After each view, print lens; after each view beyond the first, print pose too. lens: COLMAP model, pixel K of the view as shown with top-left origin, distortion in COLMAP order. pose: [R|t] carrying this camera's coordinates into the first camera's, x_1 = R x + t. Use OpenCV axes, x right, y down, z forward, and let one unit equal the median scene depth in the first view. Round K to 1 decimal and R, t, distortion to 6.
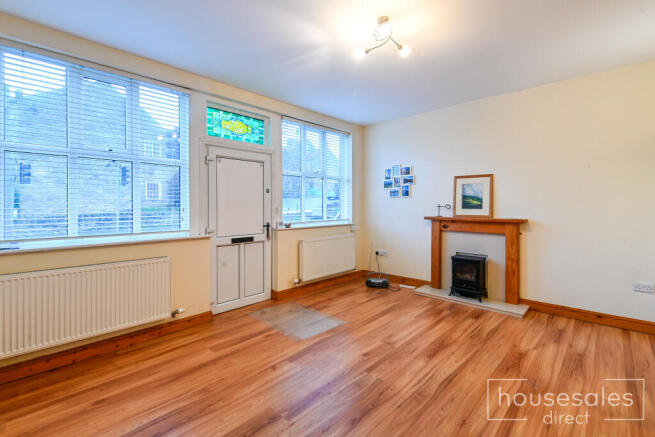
lens RADIAL K [[306.5, 0, 327.5], [0, 306.5, 207.9], [0, 0, 1]] dist [0.001814, 0.000232]
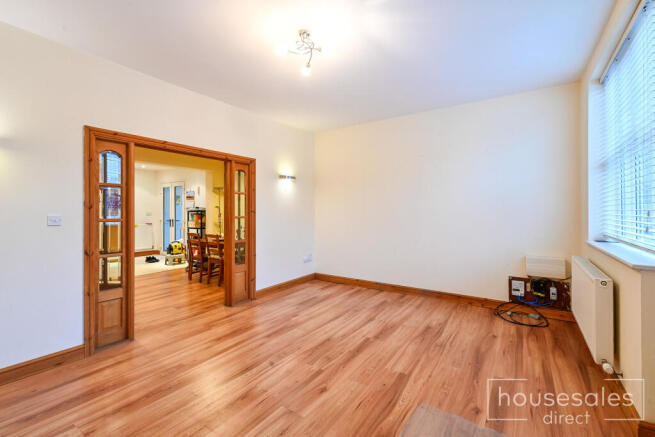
lens RADIAL K [[306.5, 0, 327.5], [0, 306.5, 207.9], [0, 0, 1]] dist [0.001814, 0.000232]
pose [[-0.987087, 0.004394, -0.160125, 0.338909], [0.004569, 0.999989, -0.000725, -0.012793], [0.160120, -0.001447, -0.987096, 2.511627]]
